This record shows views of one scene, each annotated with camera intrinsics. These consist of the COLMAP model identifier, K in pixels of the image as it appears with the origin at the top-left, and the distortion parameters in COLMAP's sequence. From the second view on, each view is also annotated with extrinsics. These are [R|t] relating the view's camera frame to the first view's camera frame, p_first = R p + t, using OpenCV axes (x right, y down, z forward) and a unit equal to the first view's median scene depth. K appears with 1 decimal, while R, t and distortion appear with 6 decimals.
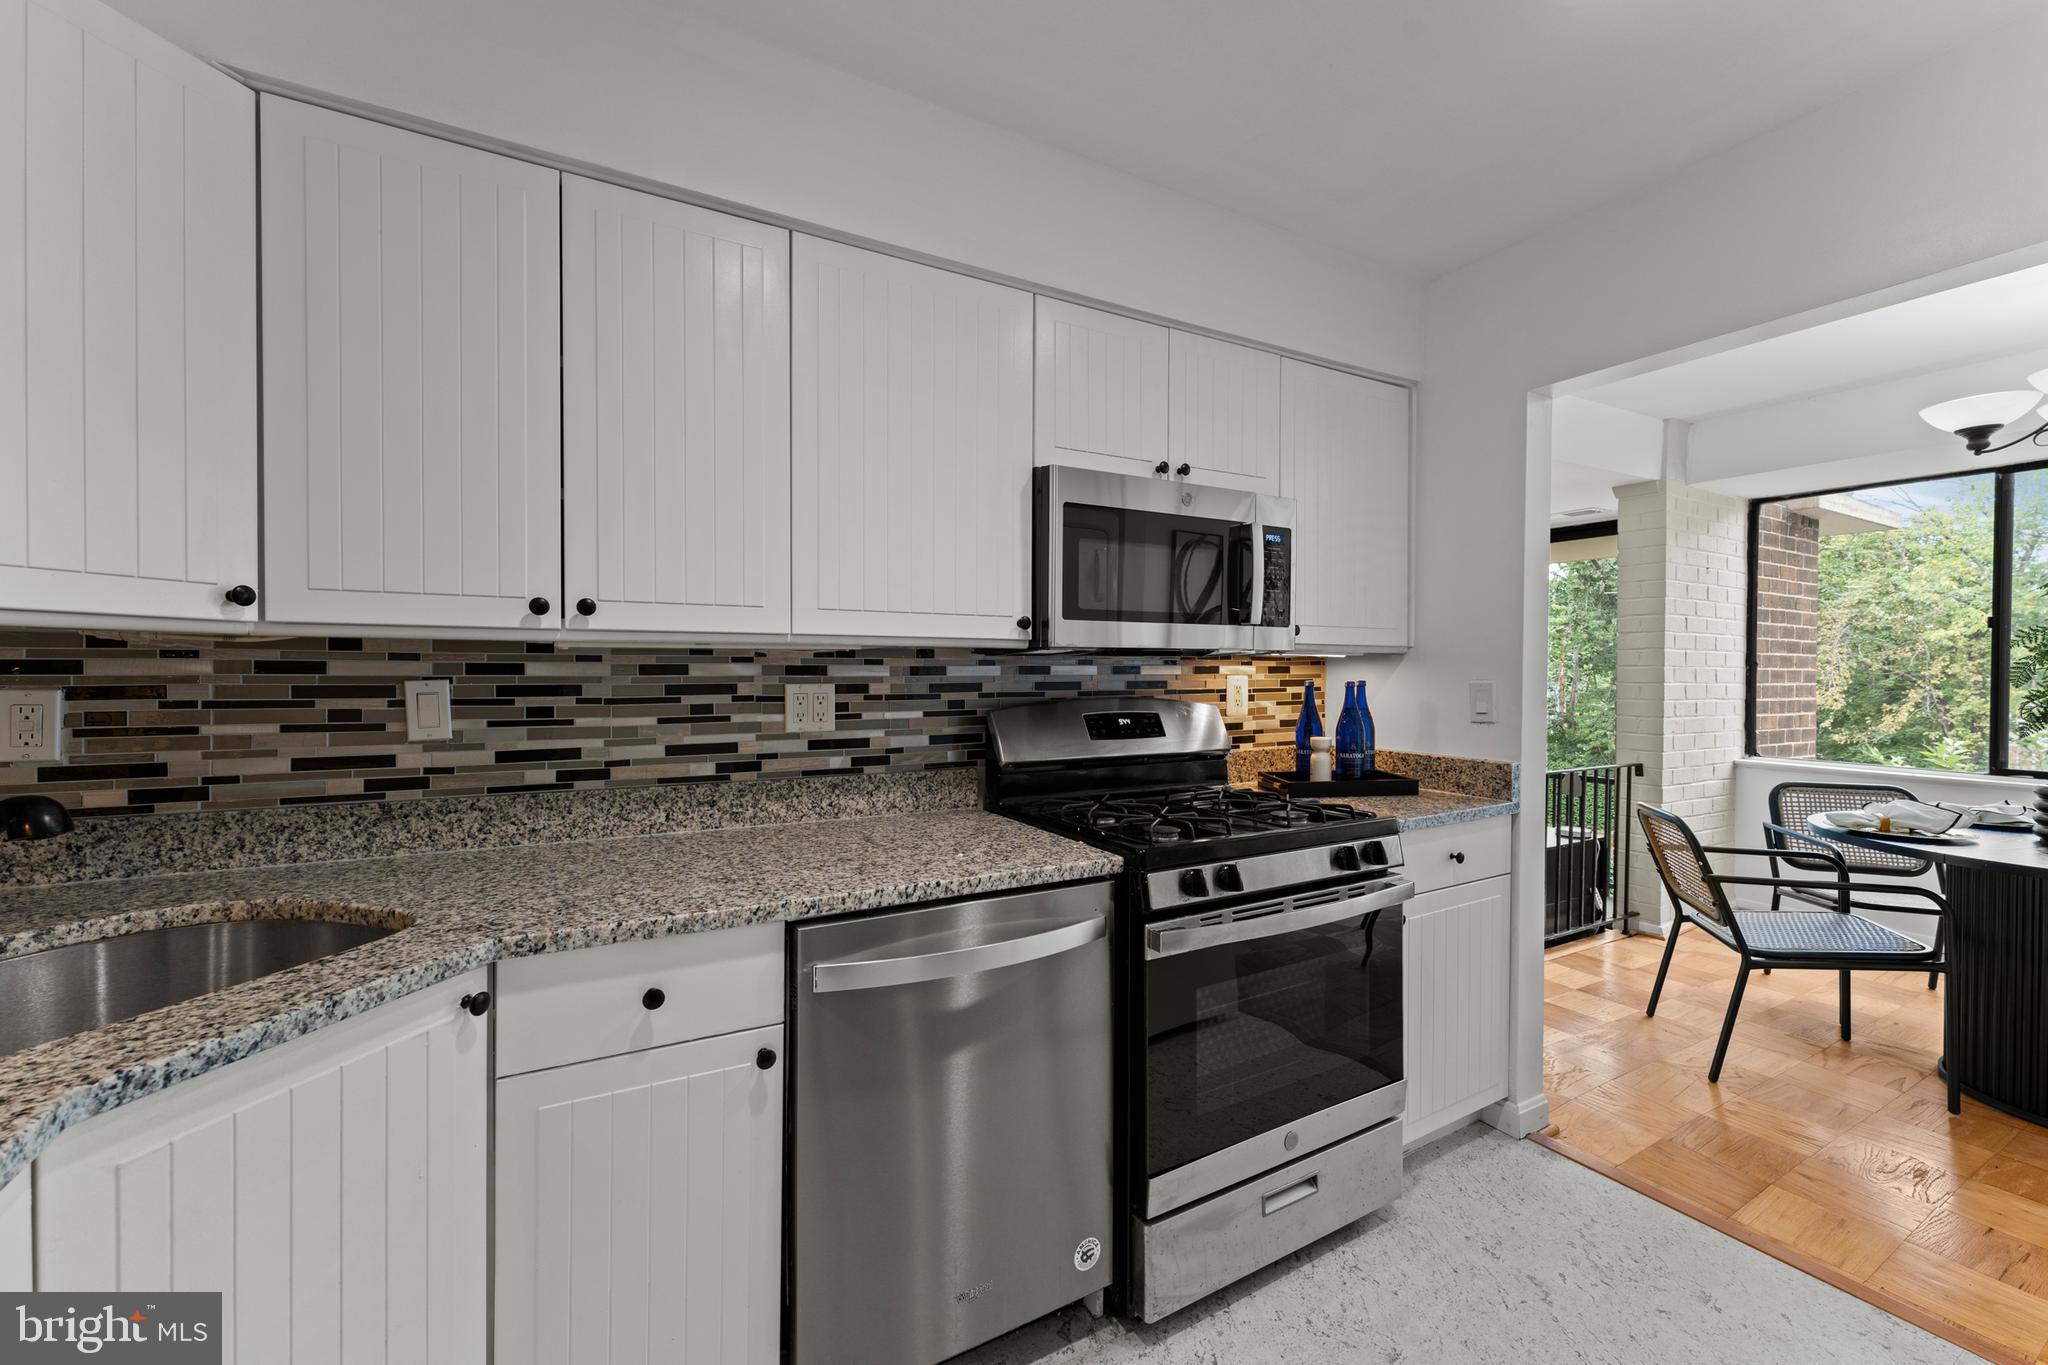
lens RADIAL K [[819.7, 0, 1029.3], [0, 819.7, 673.6], [0, 0, 1]] dist [-0.000417, 0.000196]
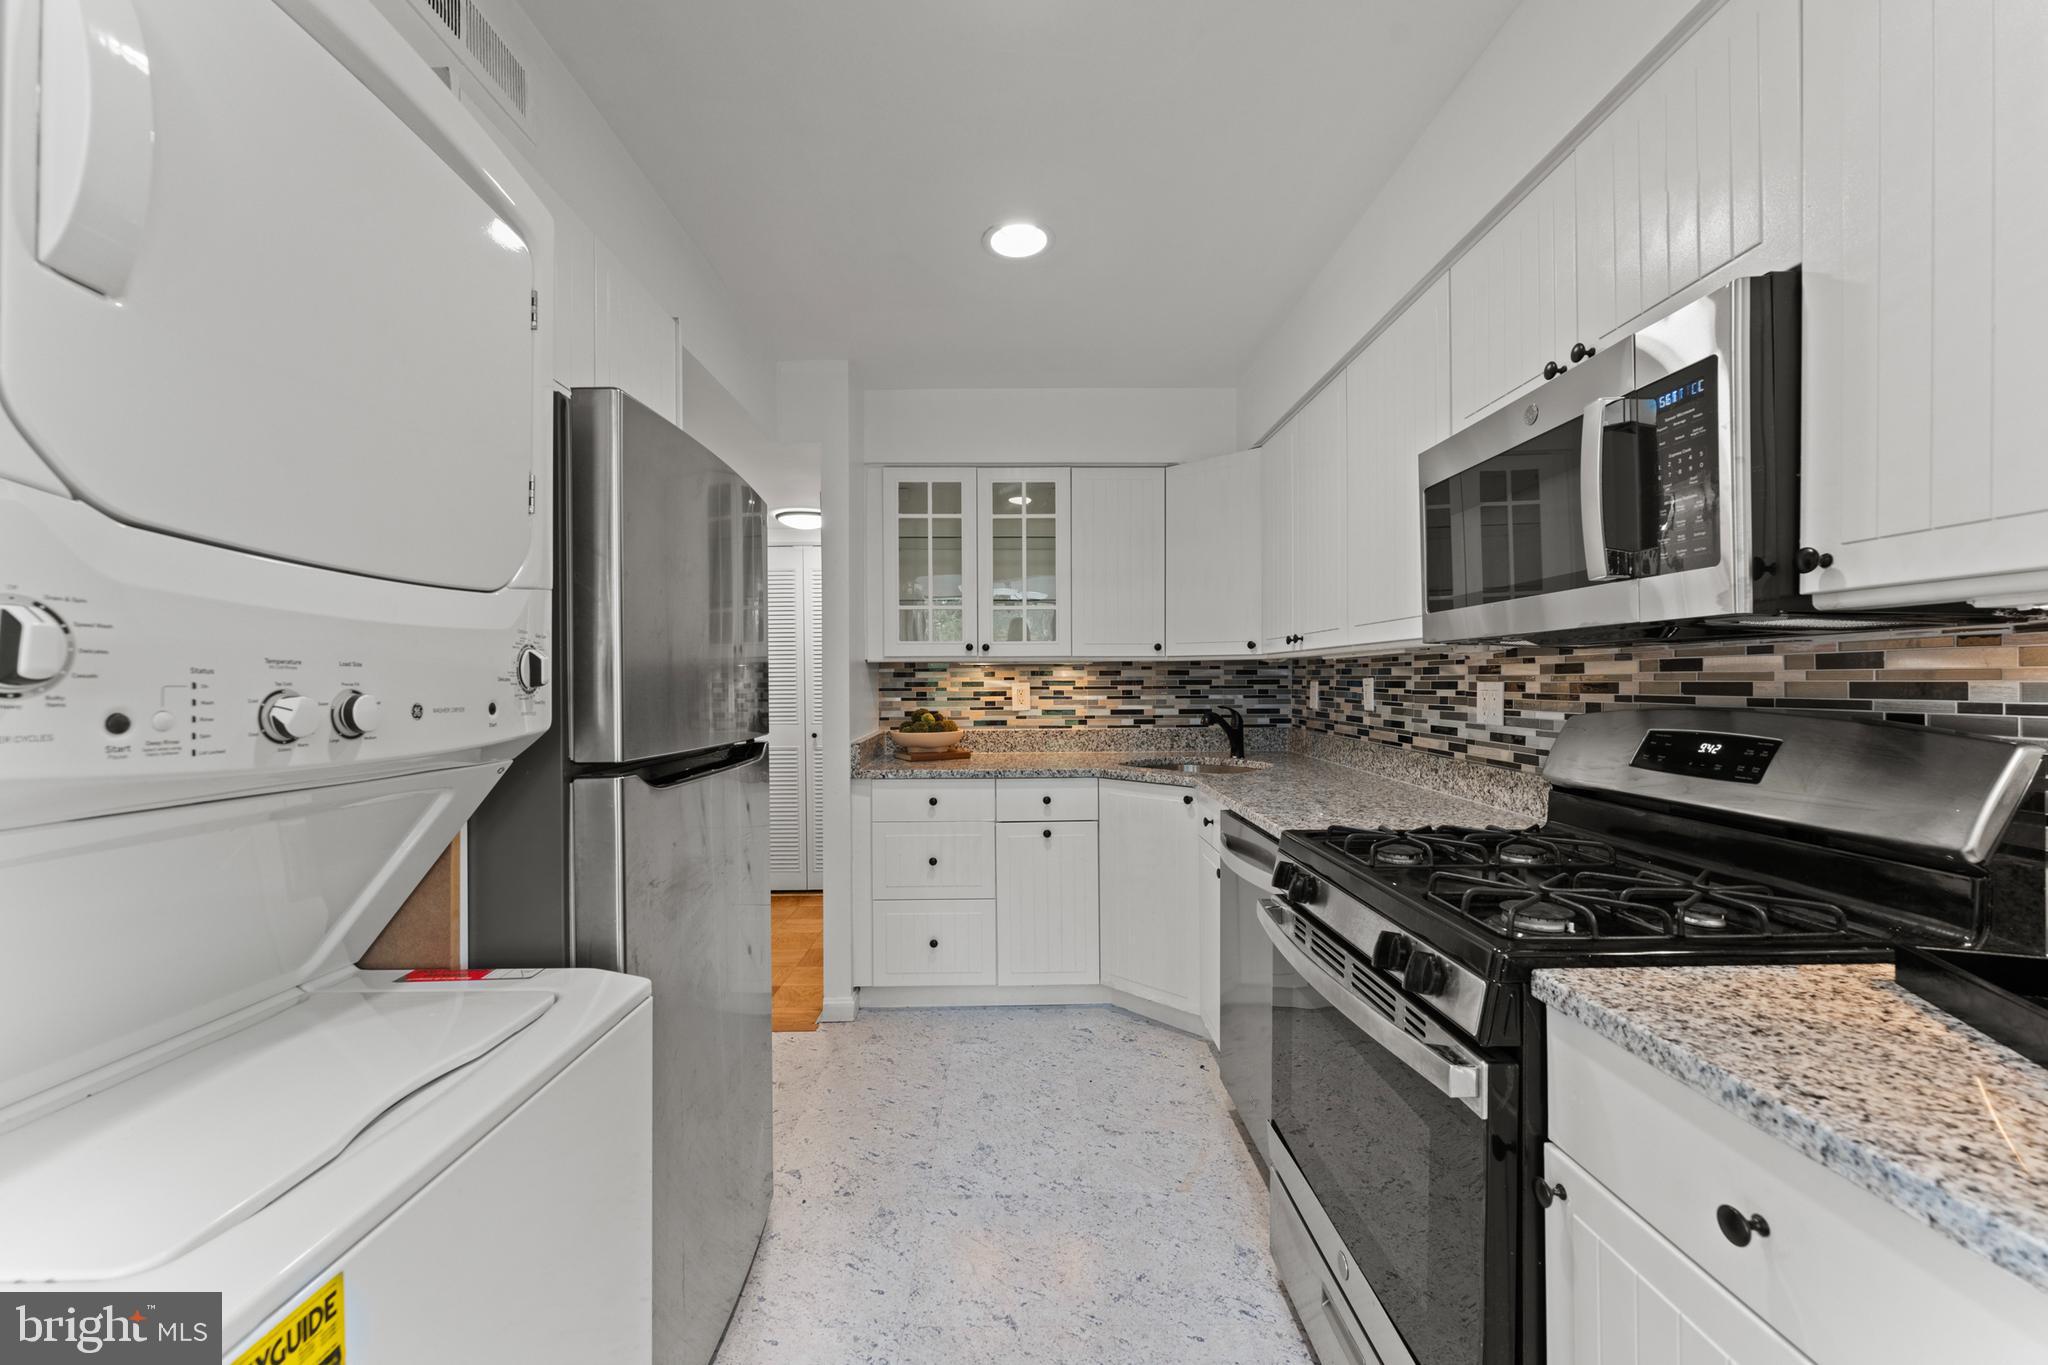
lens RADIAL K [[819.7, 0, 1026.9], [0, 819.7, 679.5], [0, 0, 1]] dist [-0.000417, 0.000196]
pose [[-0.463346, 0.004536, -0.886166, 0.958120], [0.007032, 0.999974, 0.001442, 0.003353], [0.886150, -0.005564, -0.463366, 0.907067]]
